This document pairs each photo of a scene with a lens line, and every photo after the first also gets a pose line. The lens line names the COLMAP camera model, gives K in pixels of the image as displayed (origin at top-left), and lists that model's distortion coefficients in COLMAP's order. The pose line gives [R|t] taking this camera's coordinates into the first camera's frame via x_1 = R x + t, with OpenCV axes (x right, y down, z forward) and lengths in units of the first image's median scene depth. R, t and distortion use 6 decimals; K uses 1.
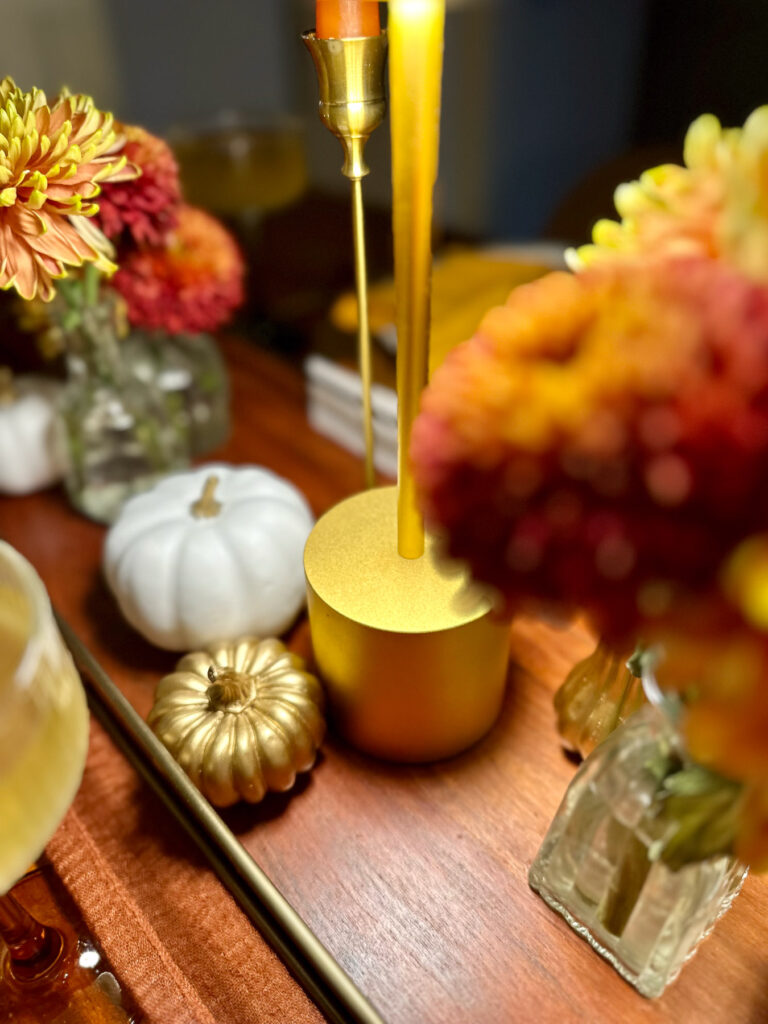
lens RADIAL K [[747.2, 0, 384.0], [0, 747.2, 512.0], [0, 0, 1]] dist [-0.020276, 0.000309]
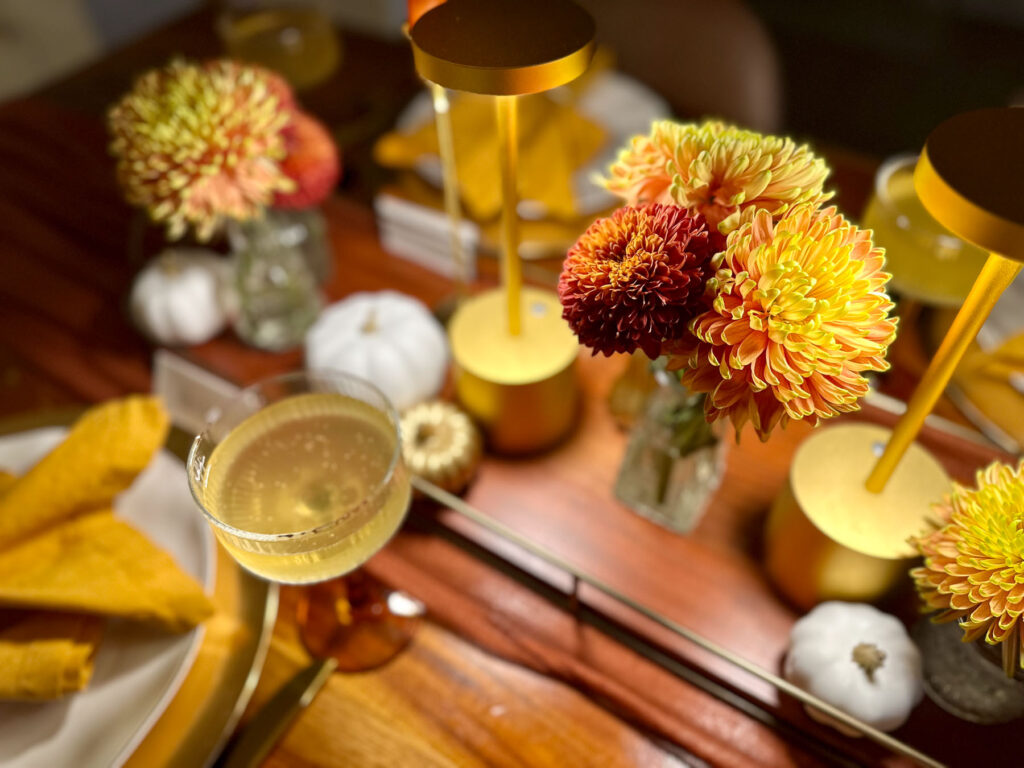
lens RADIAL K [[747.2, 0, 512.0], [0, 747.2, 384.0], [0, 0, 1]] dist [-0.020276, 0.000309]
pose [[0.963837, -0.208263, 0.166266, -0.261943], [0.180736, 0.969342, 0.166464, -0.107943], [-0.195837, -0.130394, 0.971929, -0.624306]]
